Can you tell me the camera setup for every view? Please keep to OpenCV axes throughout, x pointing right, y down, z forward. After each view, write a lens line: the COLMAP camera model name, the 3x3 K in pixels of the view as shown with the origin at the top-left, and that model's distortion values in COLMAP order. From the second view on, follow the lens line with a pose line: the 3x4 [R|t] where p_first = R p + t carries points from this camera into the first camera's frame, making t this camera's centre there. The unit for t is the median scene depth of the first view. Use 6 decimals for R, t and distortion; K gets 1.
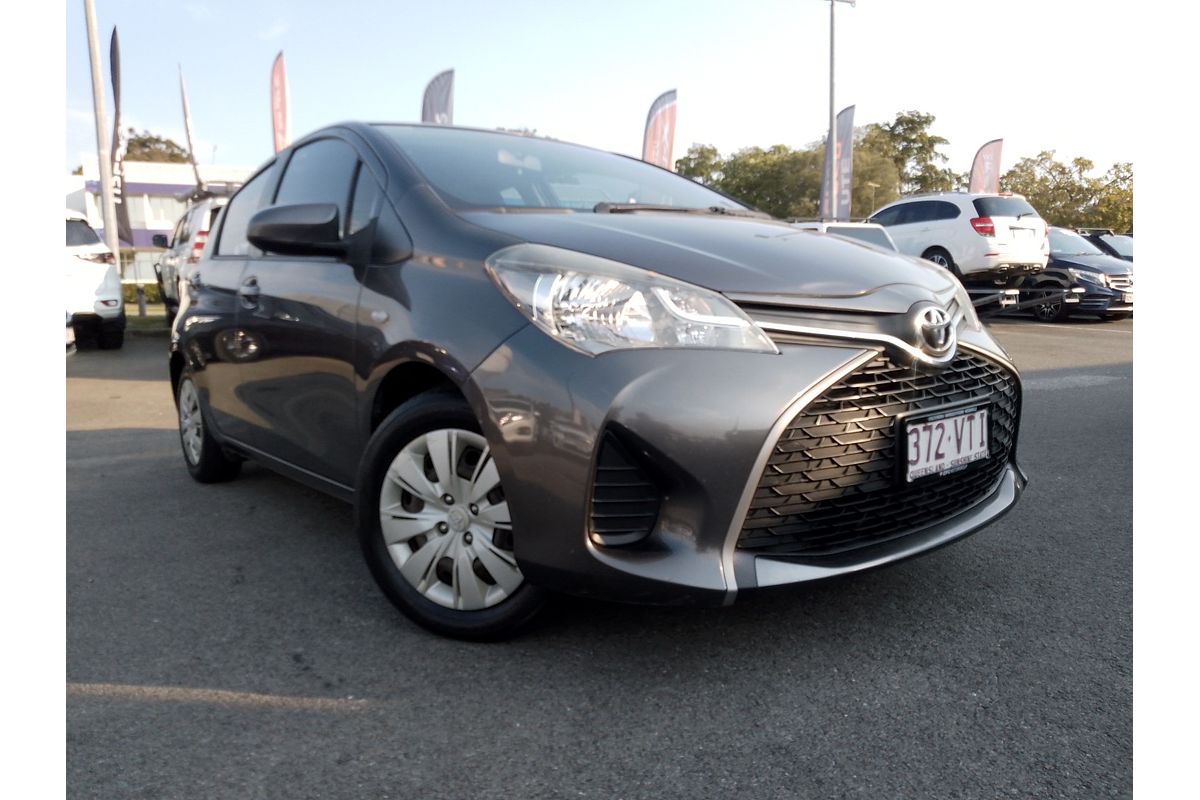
lens RADIAL K [[824.7, 0, 596.7], [0, 824.7, 374.8], [0, 0, 1]] dist [0.015758, 0.000918]
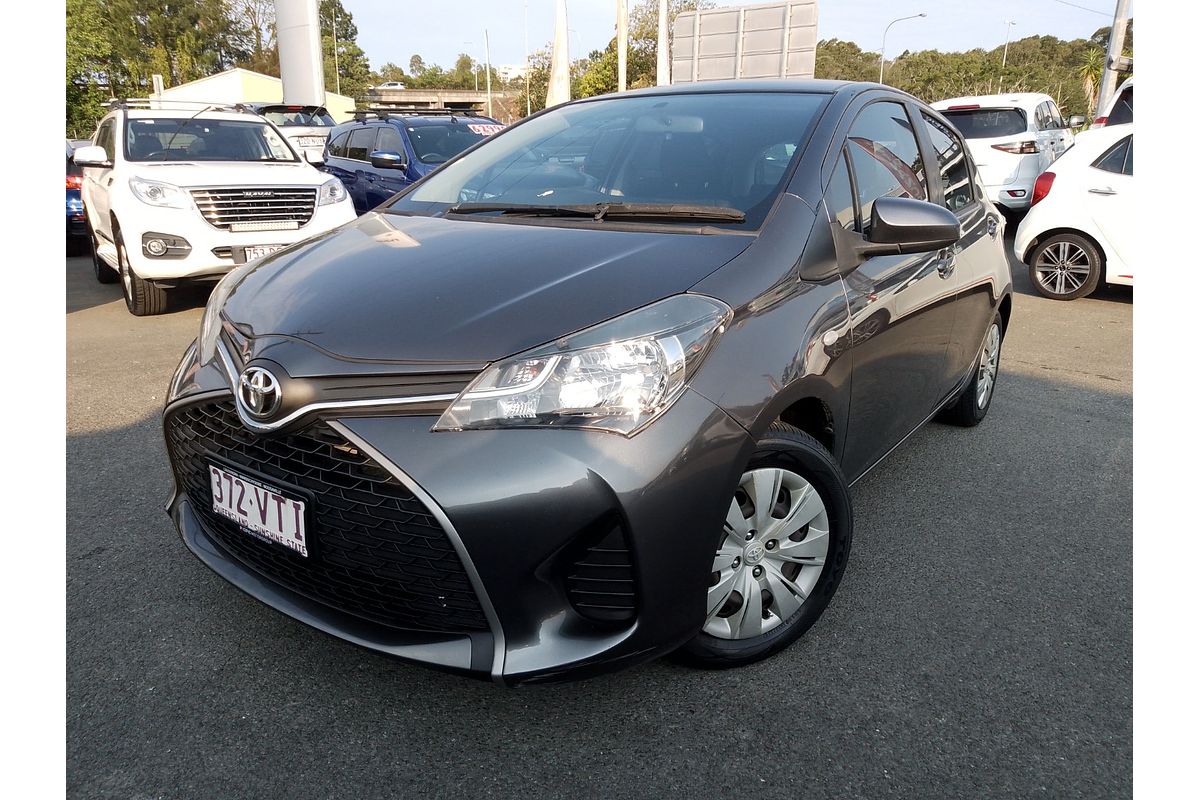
lens RADIAL K [[831.9, 0, 603.6], [0, 831.9, 388.0], [0, 0, 1]] dist [0.002929, -0.001239]
pose [[0.239494, 0.267387, -0.933352, 1.481171], [-0.120081, 0.962106, 0.244812, -0.361308], [0.963444, 0.053447, 0.262526, 1.198869]]
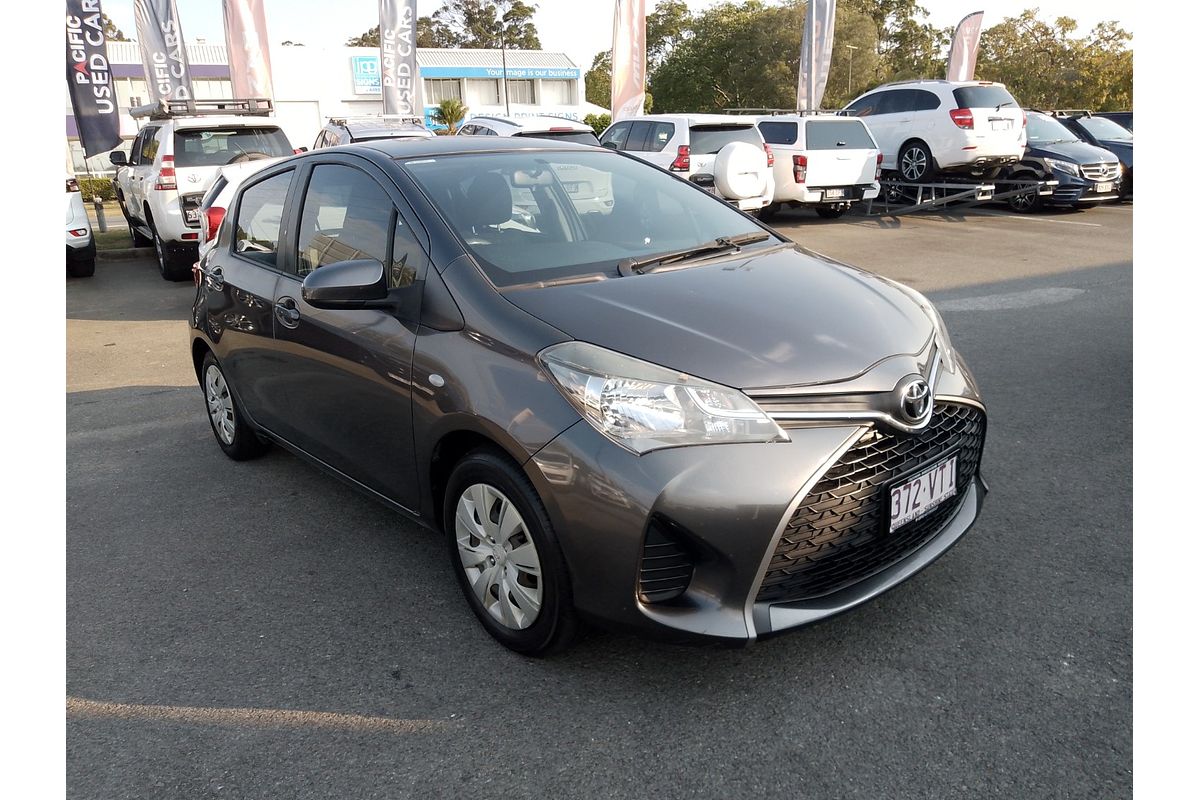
lens RADIAL K [[831.9, 0, 603.6], [0, 831.9, 388.0], [0, 0, 1]] dist [0.002929, -0.001239]
pose [[0.998797, -0.035364, 0.033970, -0.092315], [0.030073, 0.988931, 0.145294, -0.280004], [-0.038732, -0.144097, 0.988805, -0.191738]]
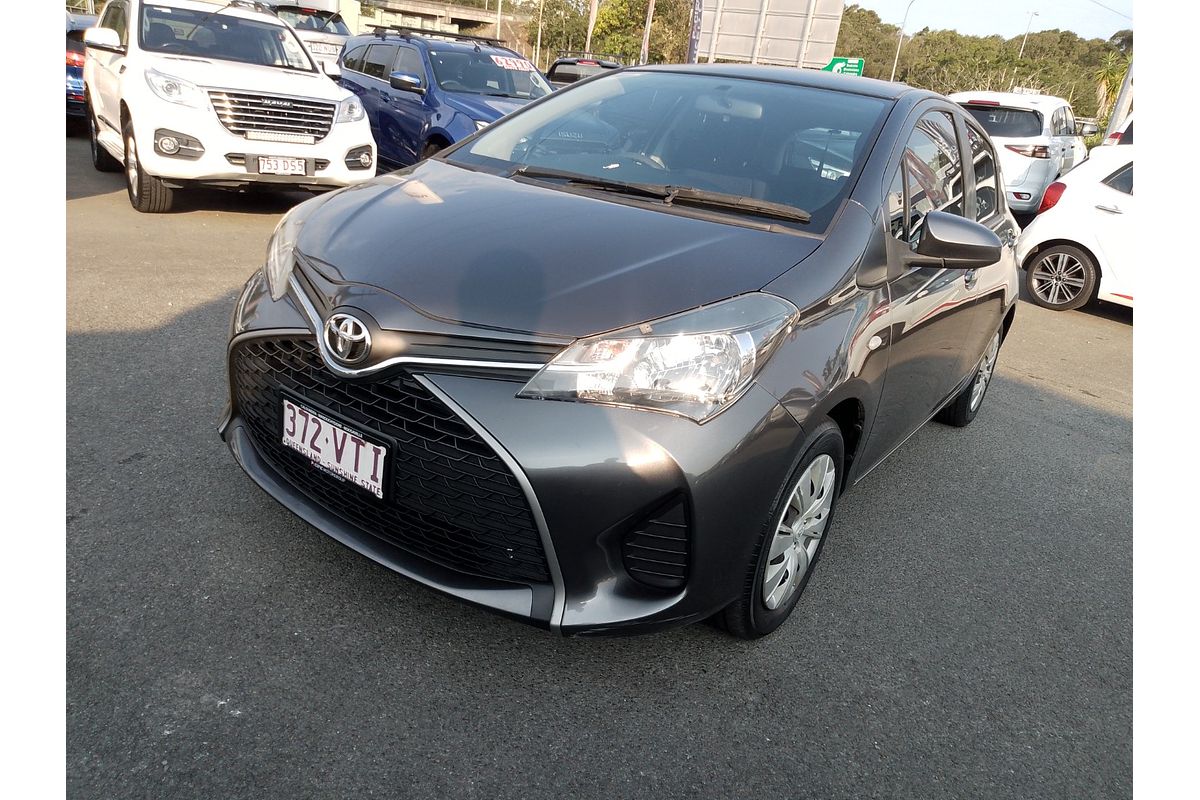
lens RADIAL K [[829.4, 0, 600.0], [0, 829.4, 400.0], [0, 0, 1]] dist [-0.001014, 0.003179]
pose [[0.233316, 0.371687, -0.898561, 1.496868], [-0.241669, 0.917236, 0.316661, -0.401167], [0.941892, 0.143272, 0.303831, 1.054115]]
